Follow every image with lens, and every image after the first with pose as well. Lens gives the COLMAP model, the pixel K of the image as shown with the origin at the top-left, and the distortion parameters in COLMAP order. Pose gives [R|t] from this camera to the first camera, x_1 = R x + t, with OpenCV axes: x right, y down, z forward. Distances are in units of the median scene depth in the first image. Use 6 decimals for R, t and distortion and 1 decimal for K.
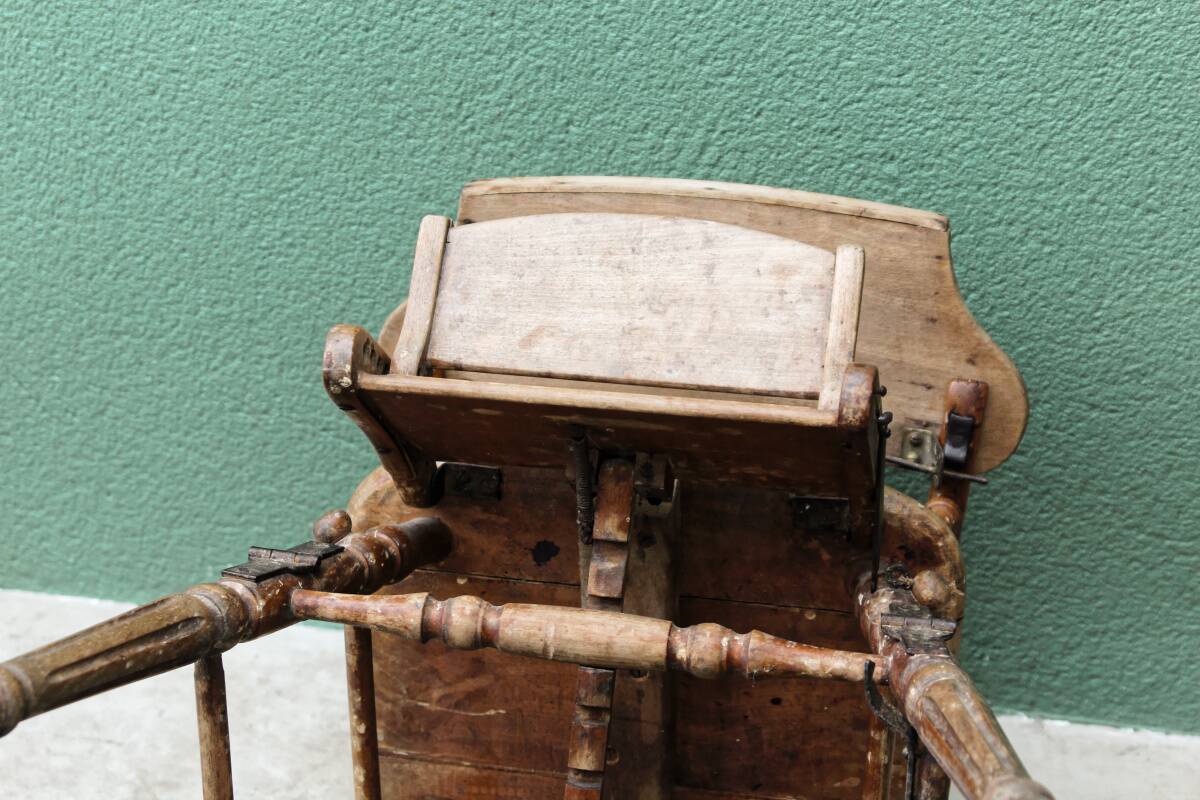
lens RADIAL K [[2531.0, 0, 574.9], [0, 2531.0, 474.9], [0, 0, 1]] dist [0.017519, 0.000000]
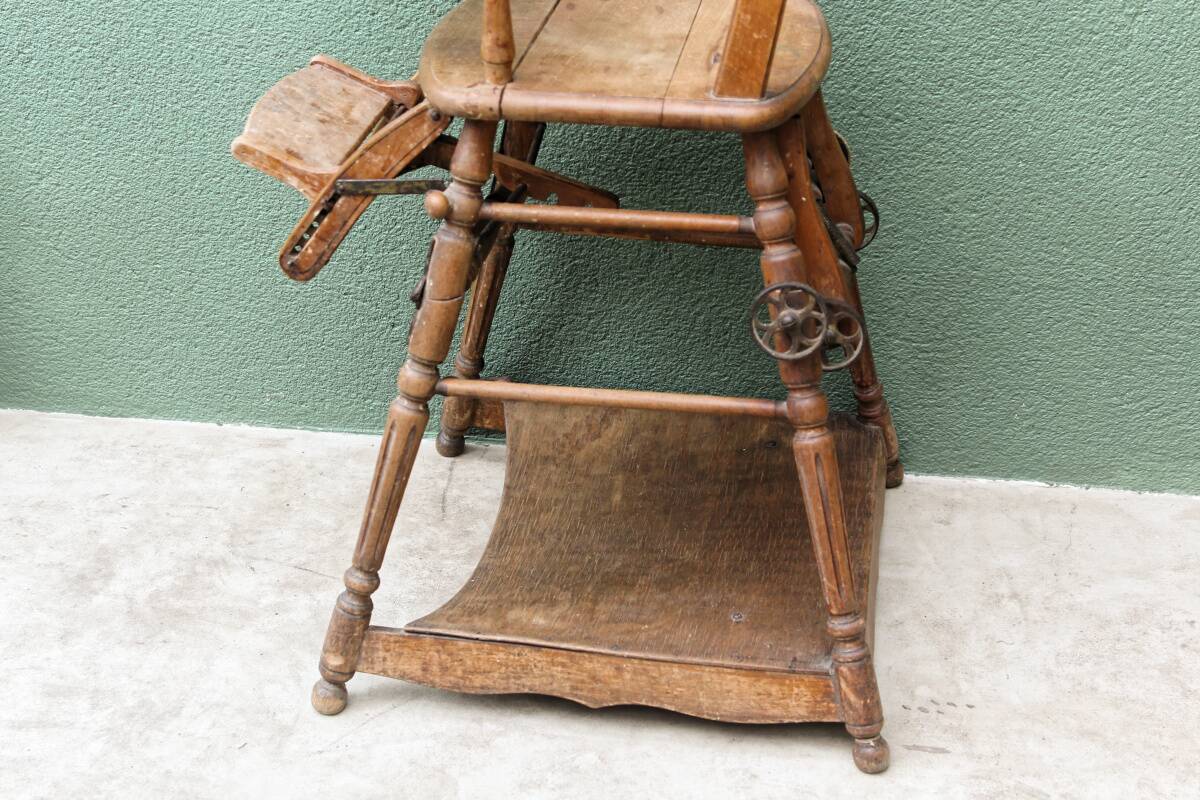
lens RADIAL K [[1877.3, 0, 583.3], [0, 1877.3, 441.0], [0, 0, 1]] dist [0.022251, 0.000000]
pose [[0.997095, -0.034781, 0.067762, -0.040838], [0.033936, 0.999332, 0.013581, 0.061173], [-0.068190, -0.011242, 0.997609, -0.107329]]
